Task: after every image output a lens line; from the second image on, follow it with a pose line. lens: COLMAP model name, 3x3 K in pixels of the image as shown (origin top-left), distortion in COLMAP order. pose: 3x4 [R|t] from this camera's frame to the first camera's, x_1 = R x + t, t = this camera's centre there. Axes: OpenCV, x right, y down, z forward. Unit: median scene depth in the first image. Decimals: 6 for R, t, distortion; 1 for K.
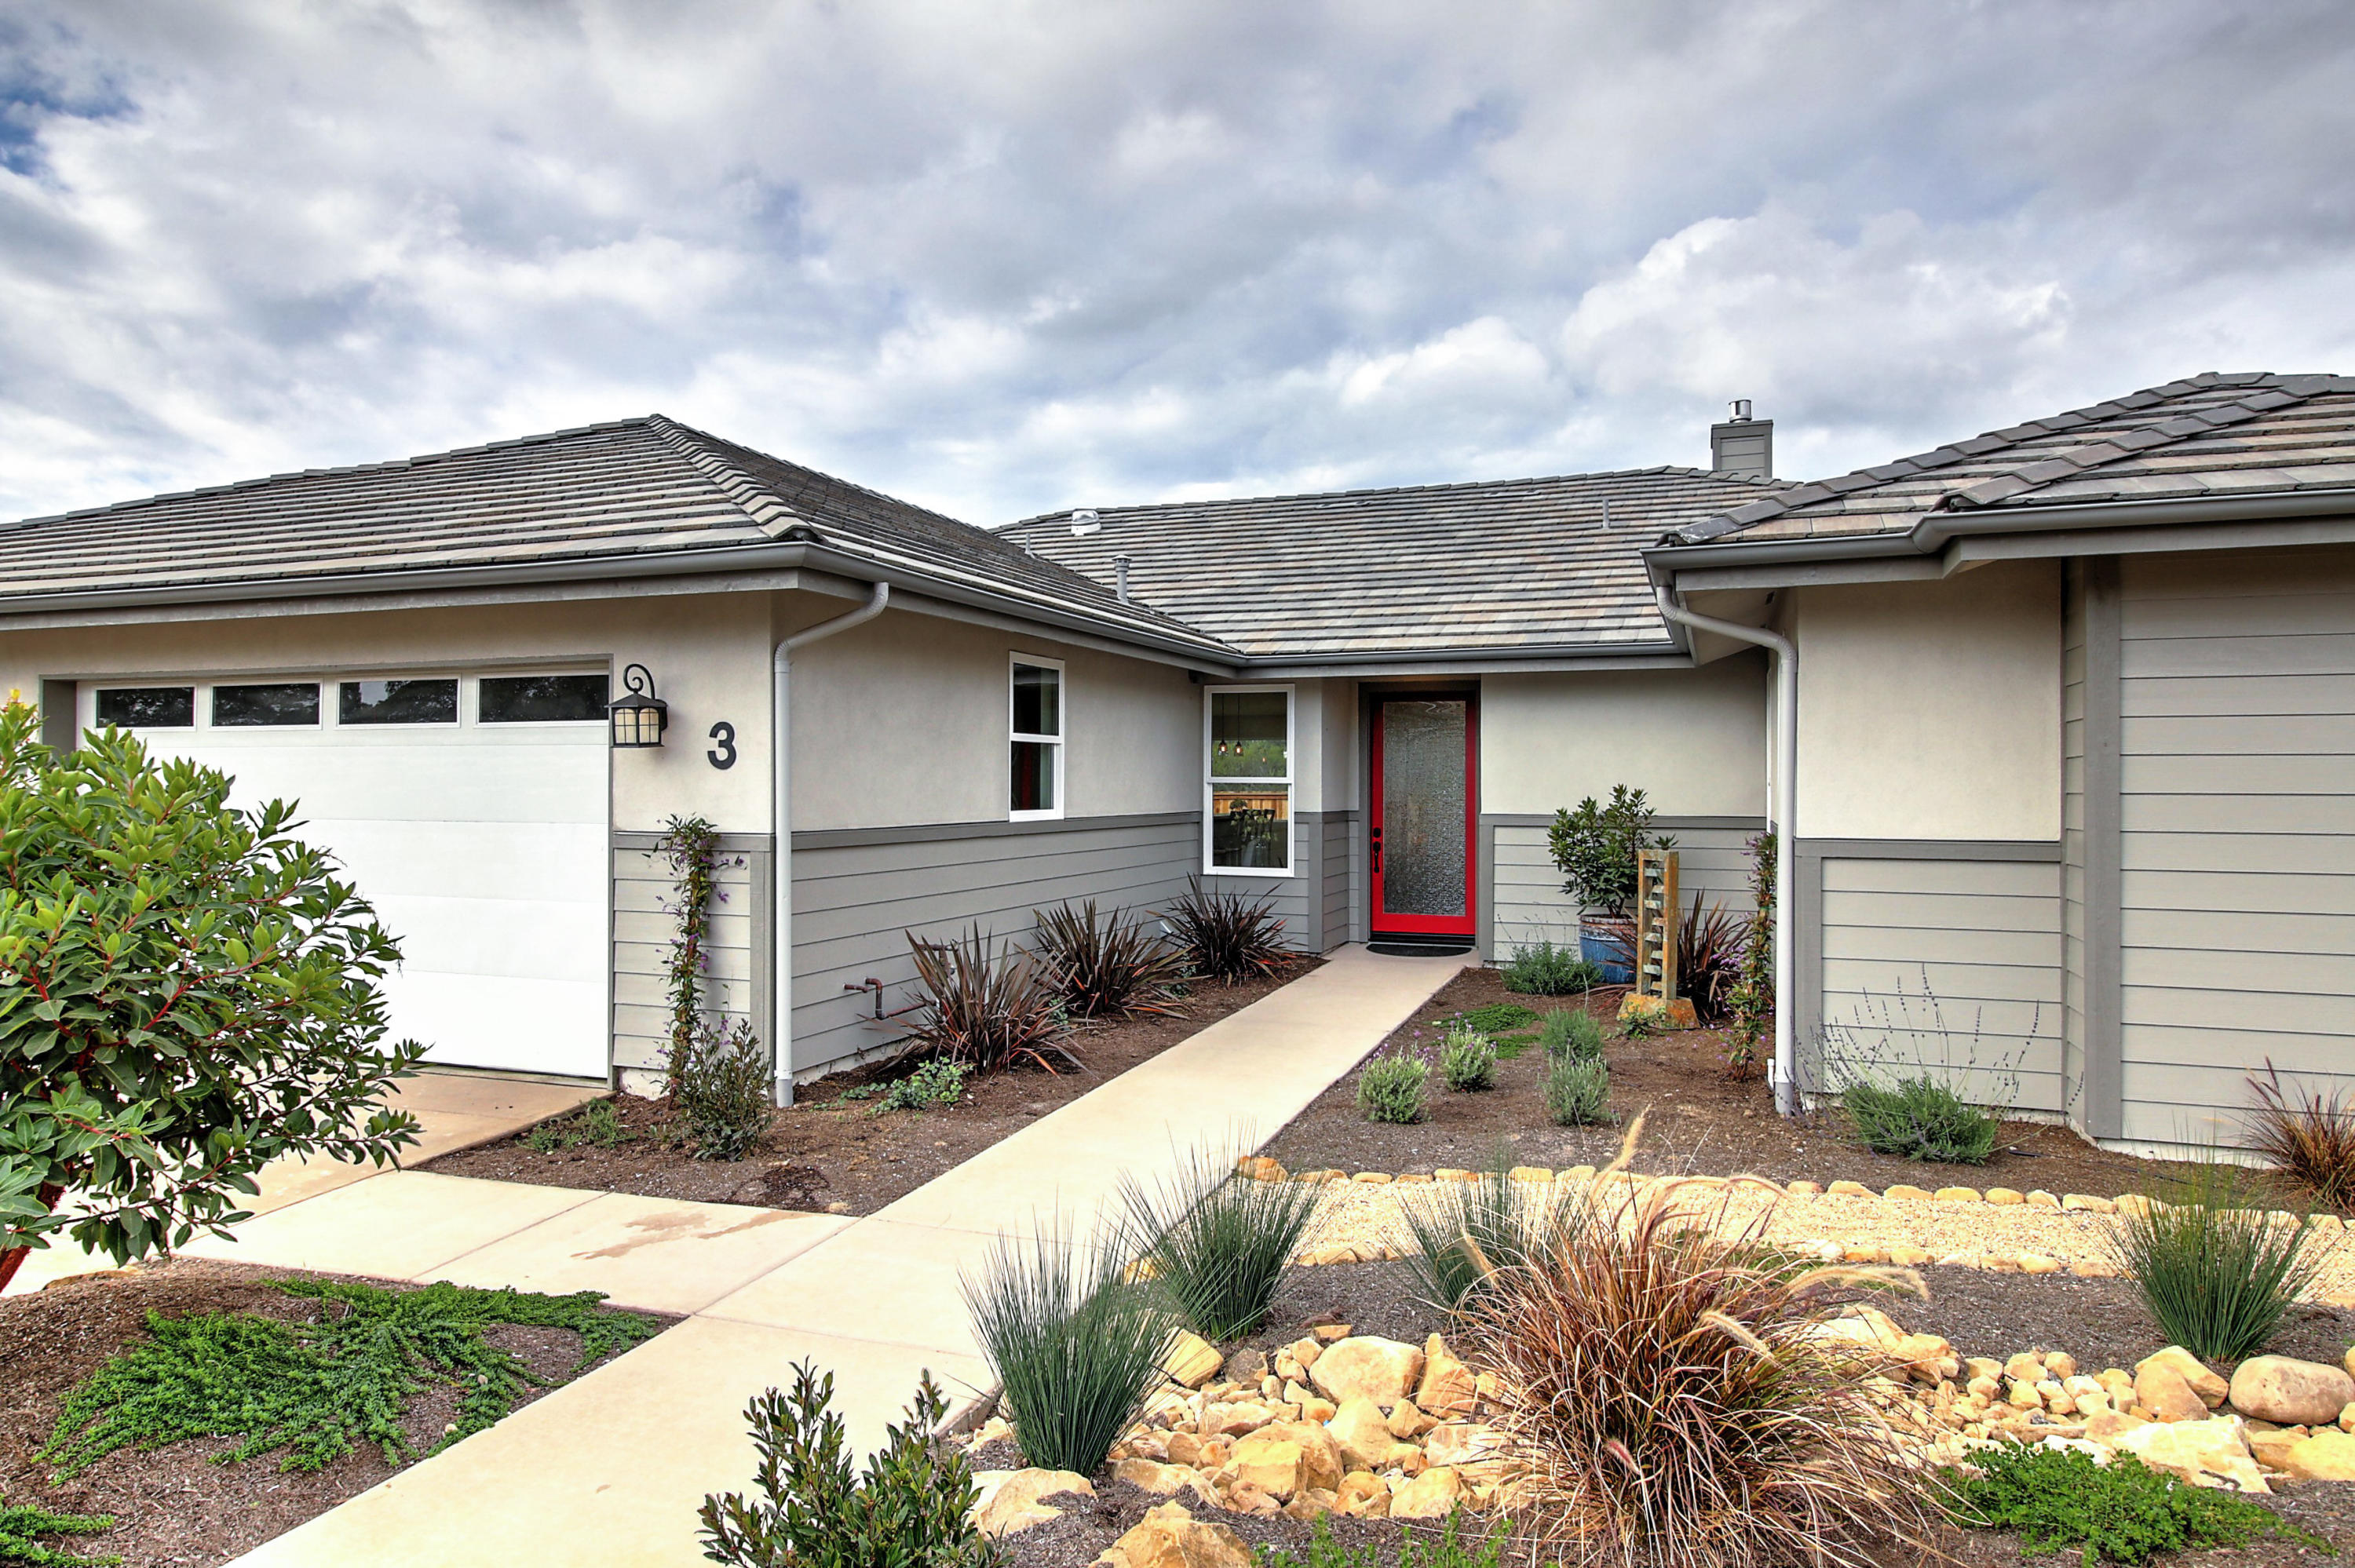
lens RADIAL K [[1432.4, 0, 1198.1], [0, 1432.4, 769.2], [0, 0, 1]] dist [0.000171, -0.004044]
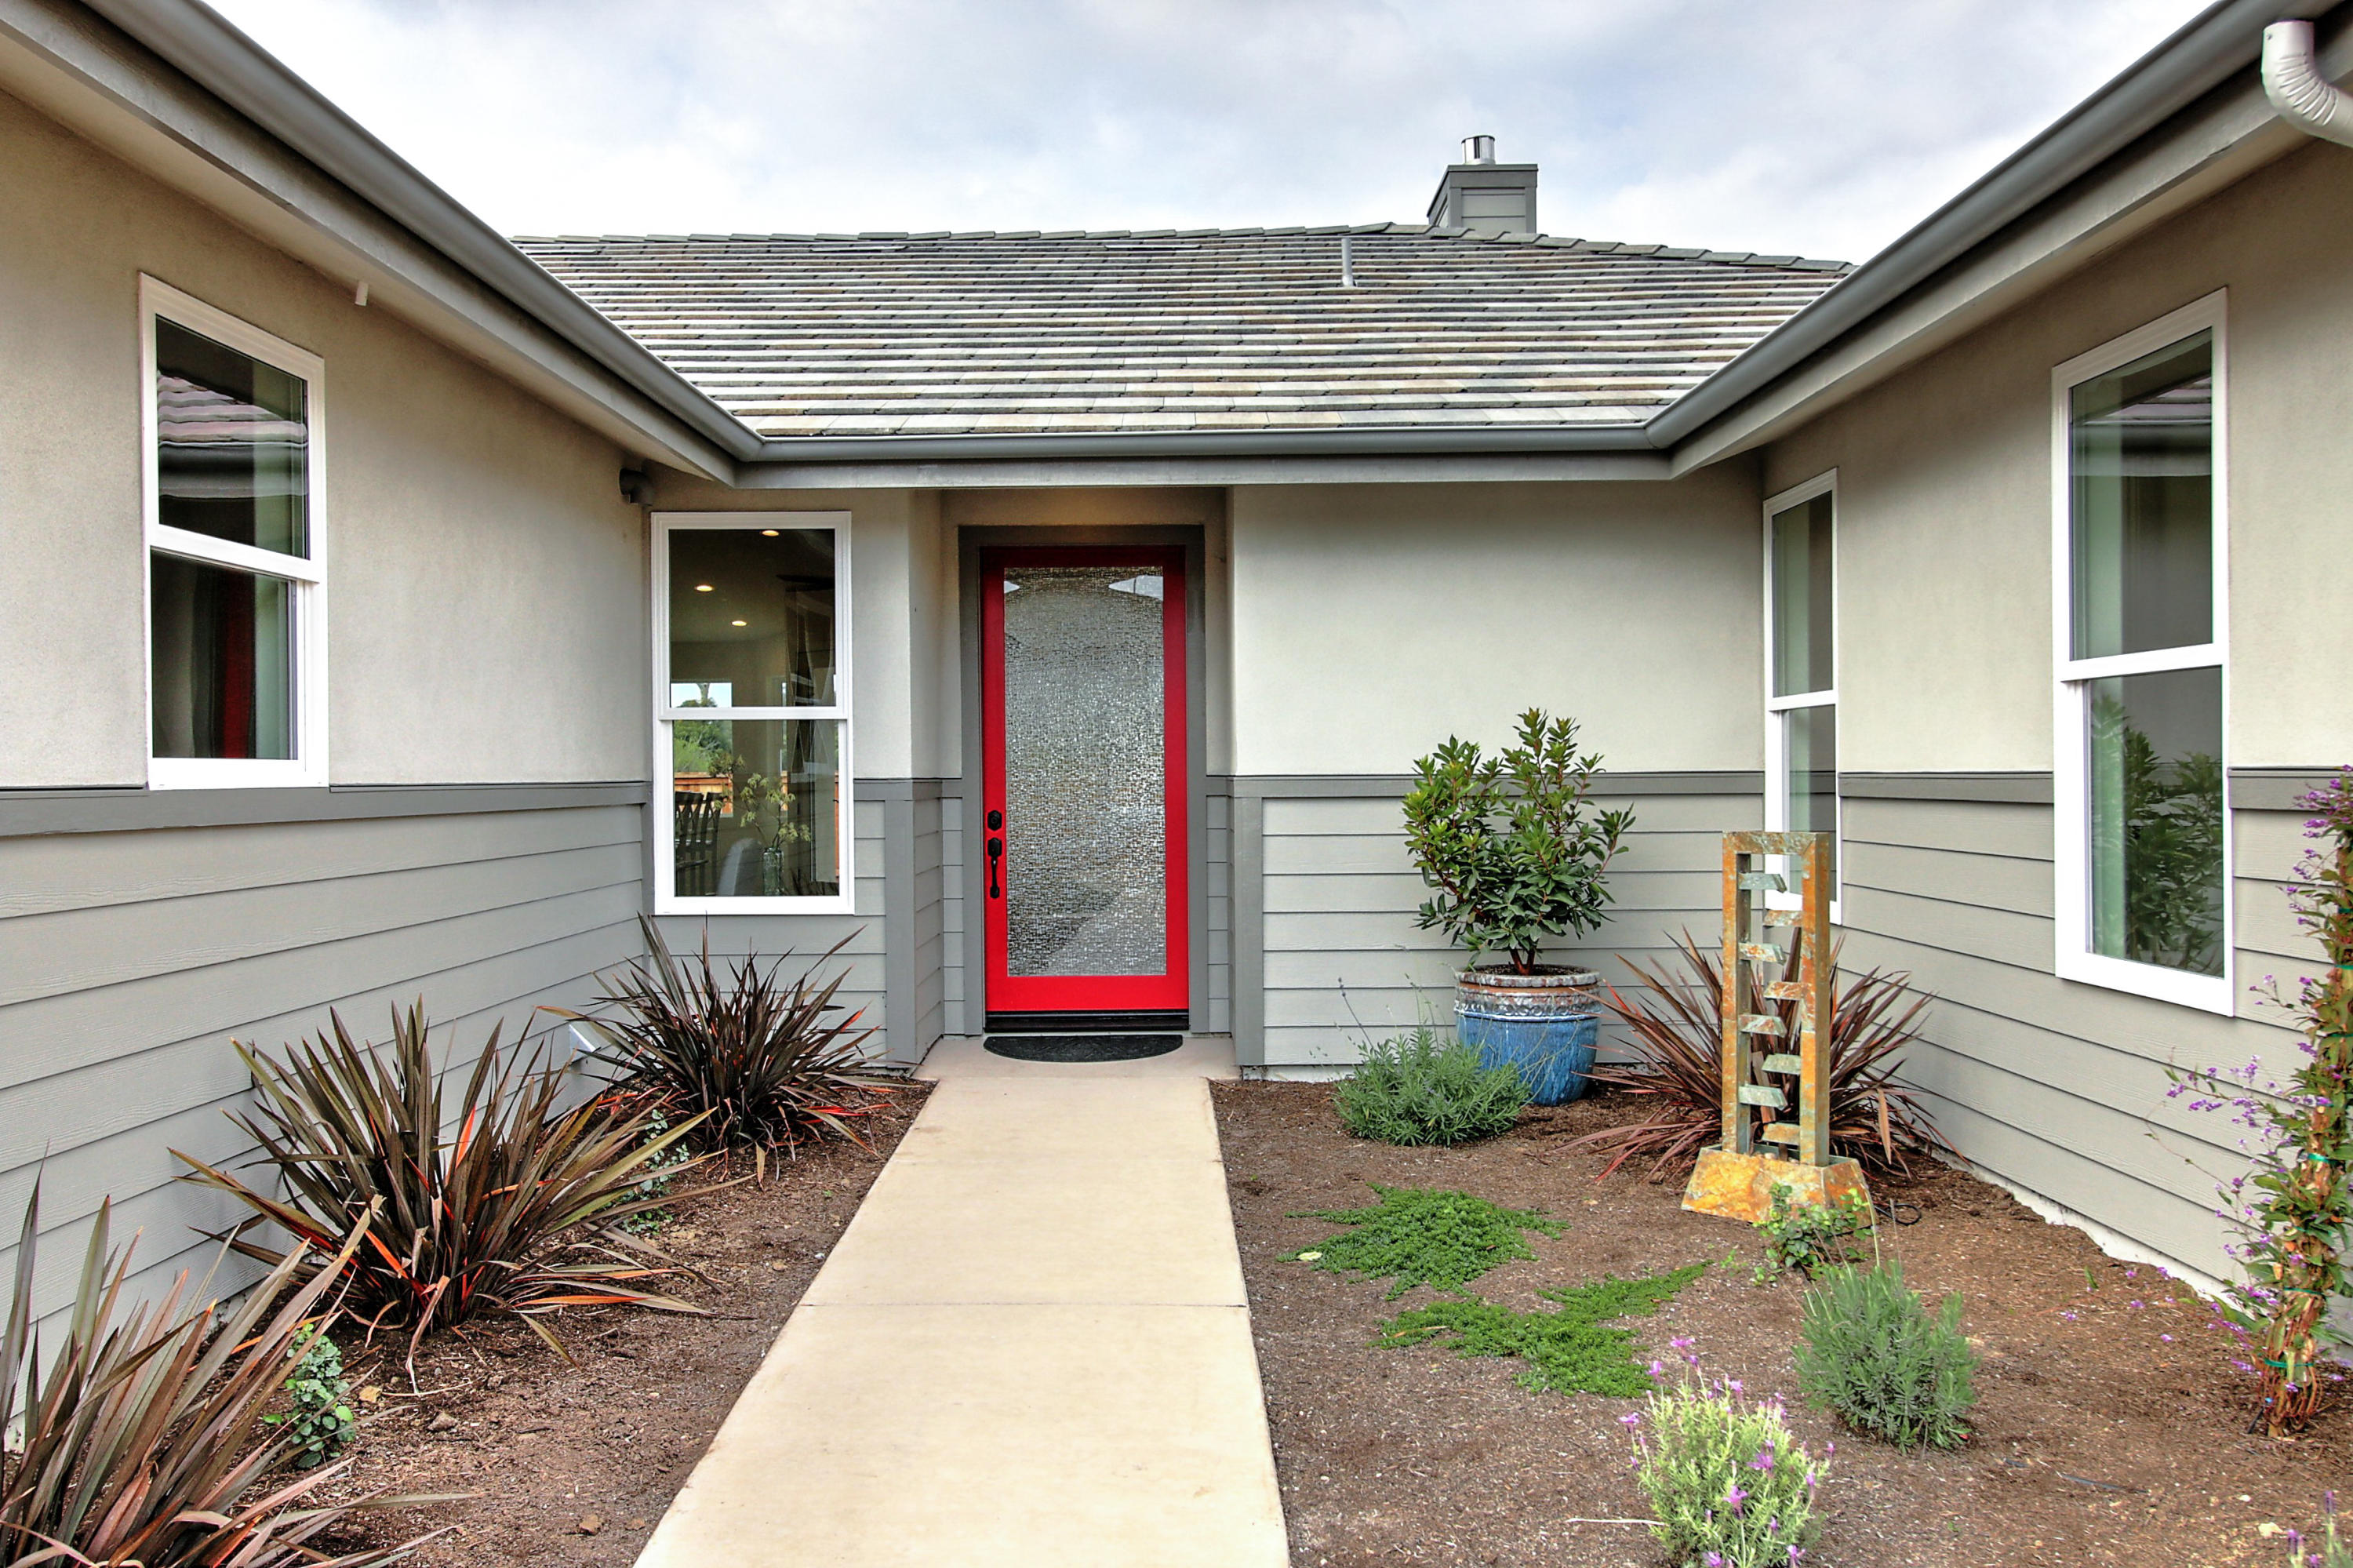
lens RADIAL K [[1791.0, 0, 1172.5], [0, 1791.0, 773.7], [0, 0, 1]] dist [0.009976, 0.001366]
pose [[0.938968, -0.011136, 0.343824, -0.052334], [0.008139, 0.999915, 0.010157, 0.030775], [-0.343908, -0.006739, 0.938979, 0.530881]]
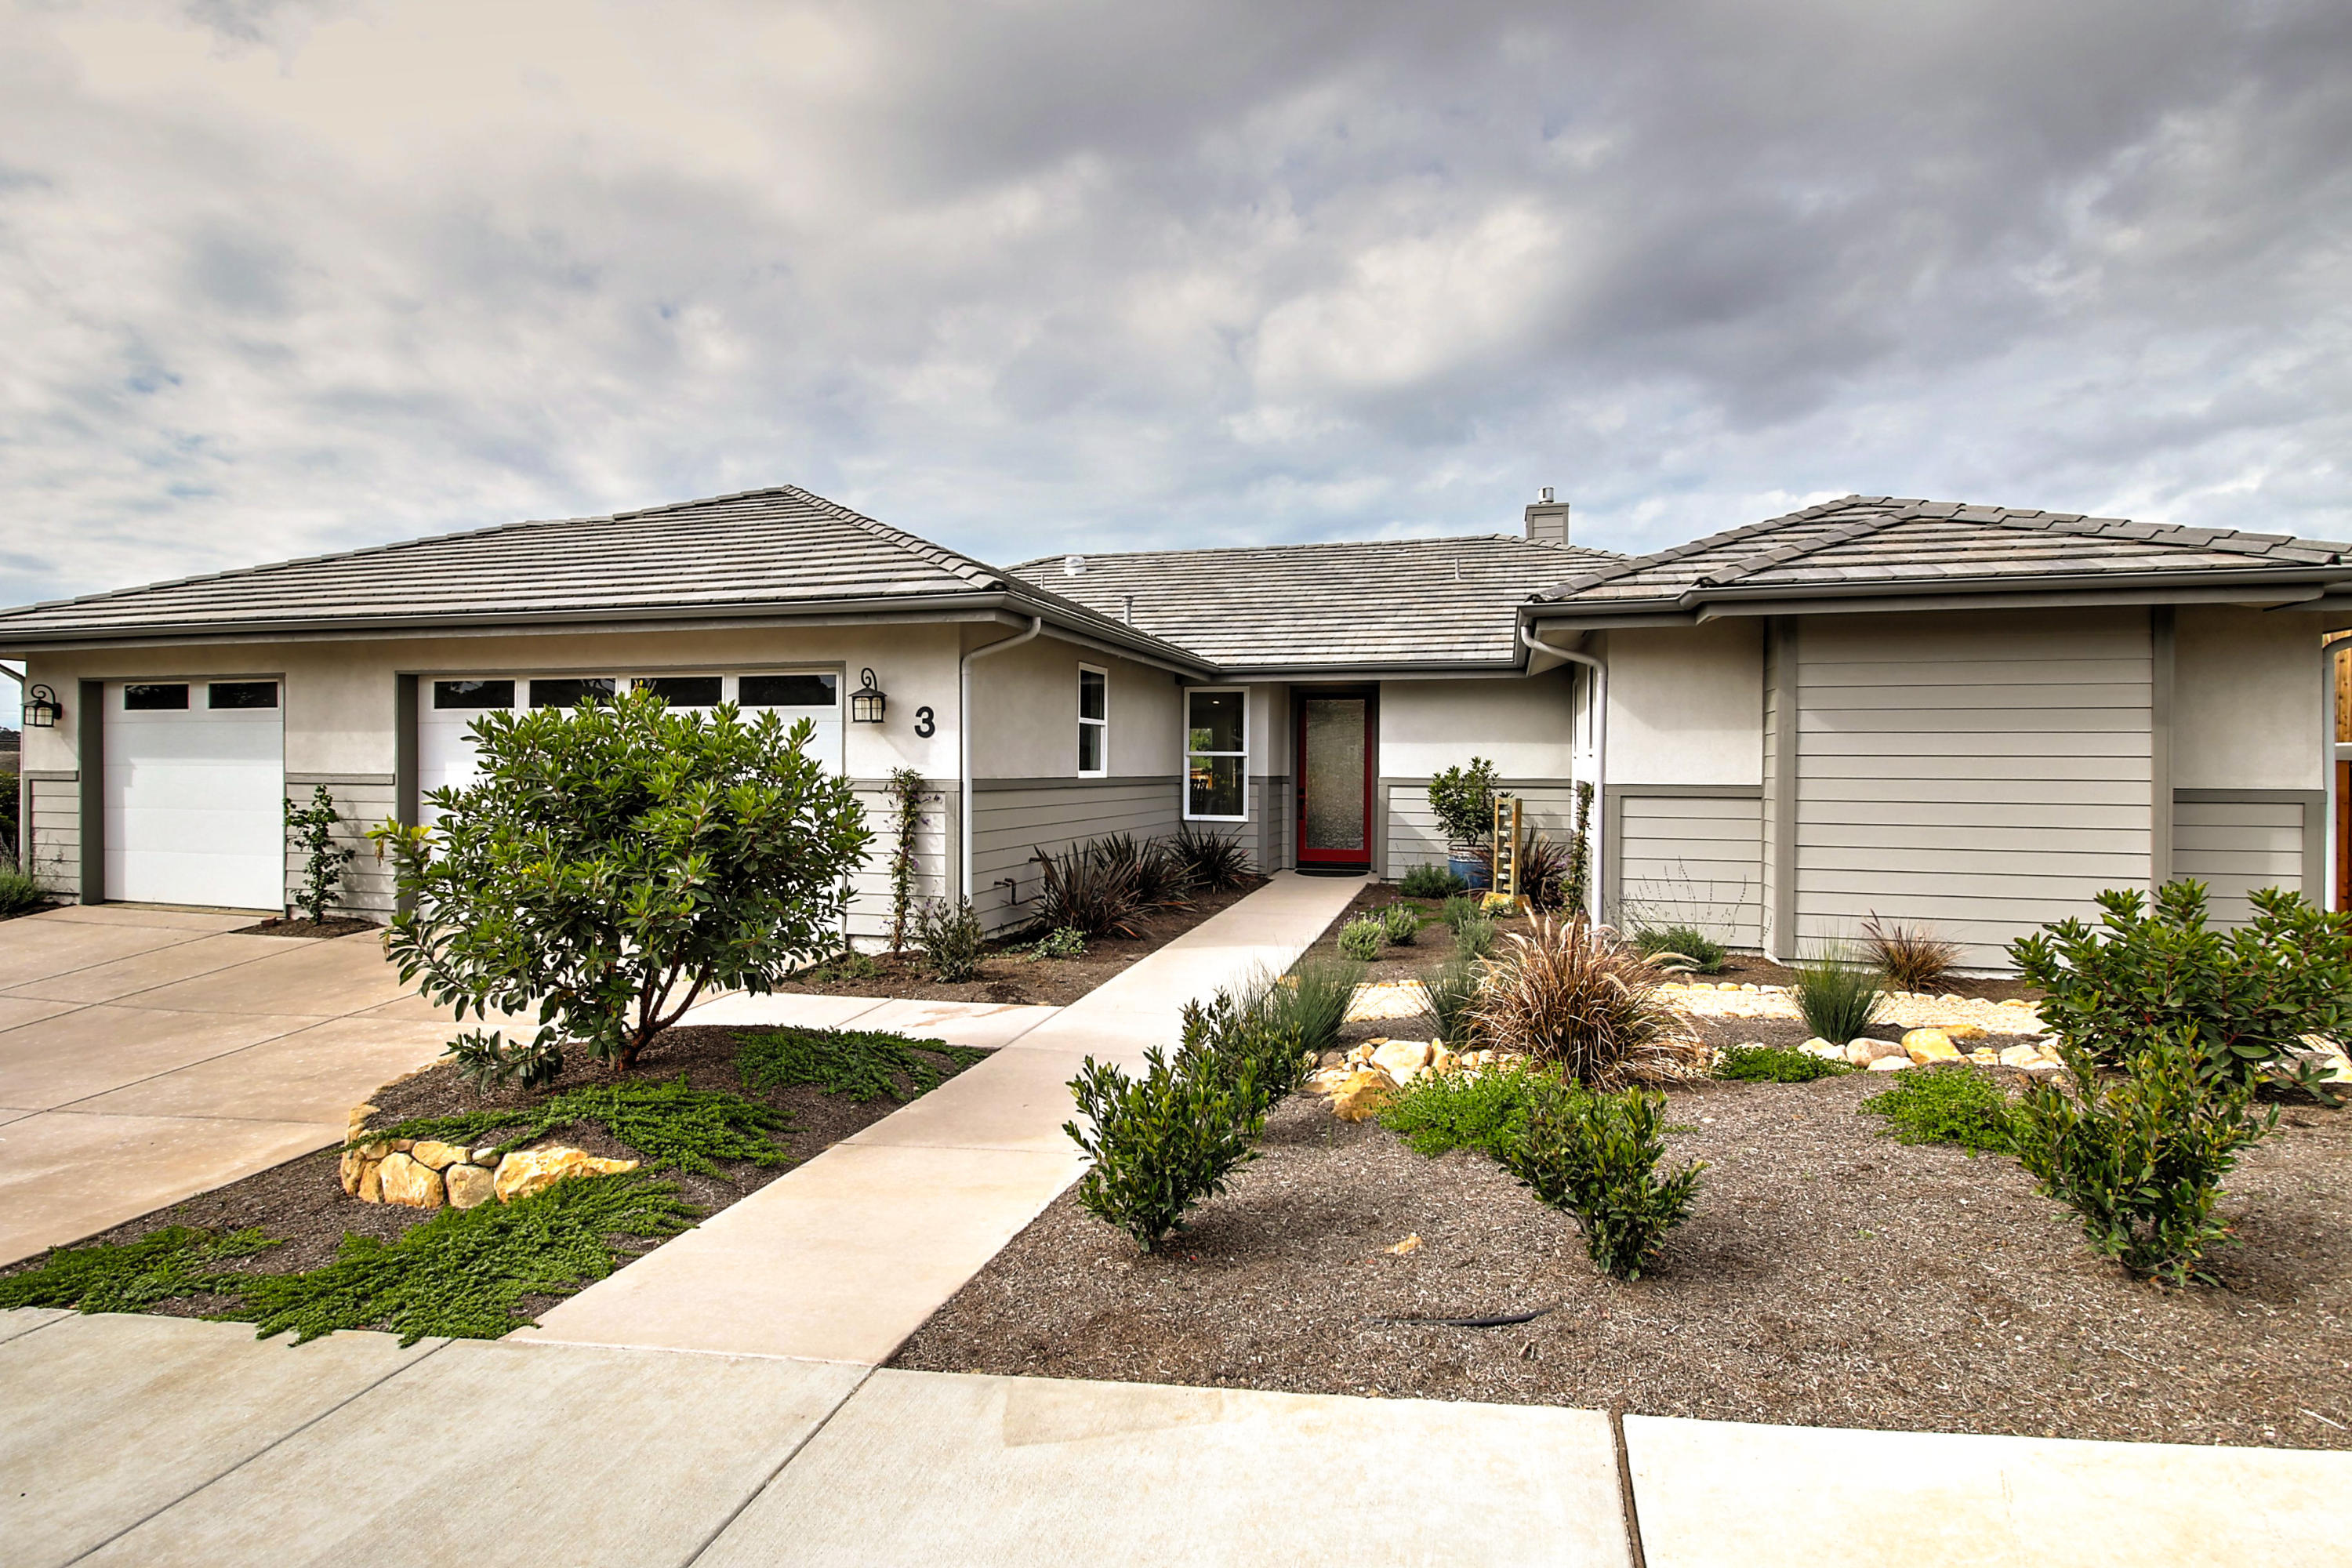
lens RADIAL K [[1157.2, 0, 1189.6], [0, 1157.2, 772.3], [0, 0, 1]] dist [-0.002866, -0.008255]
pose [[0.996434, 0.003628, 0.084293, -0.118376], [-0.004801, 0.999894, 0.013723, 0.014163], [-0.084234, -0.014079, 0.996346, -0.192241]]
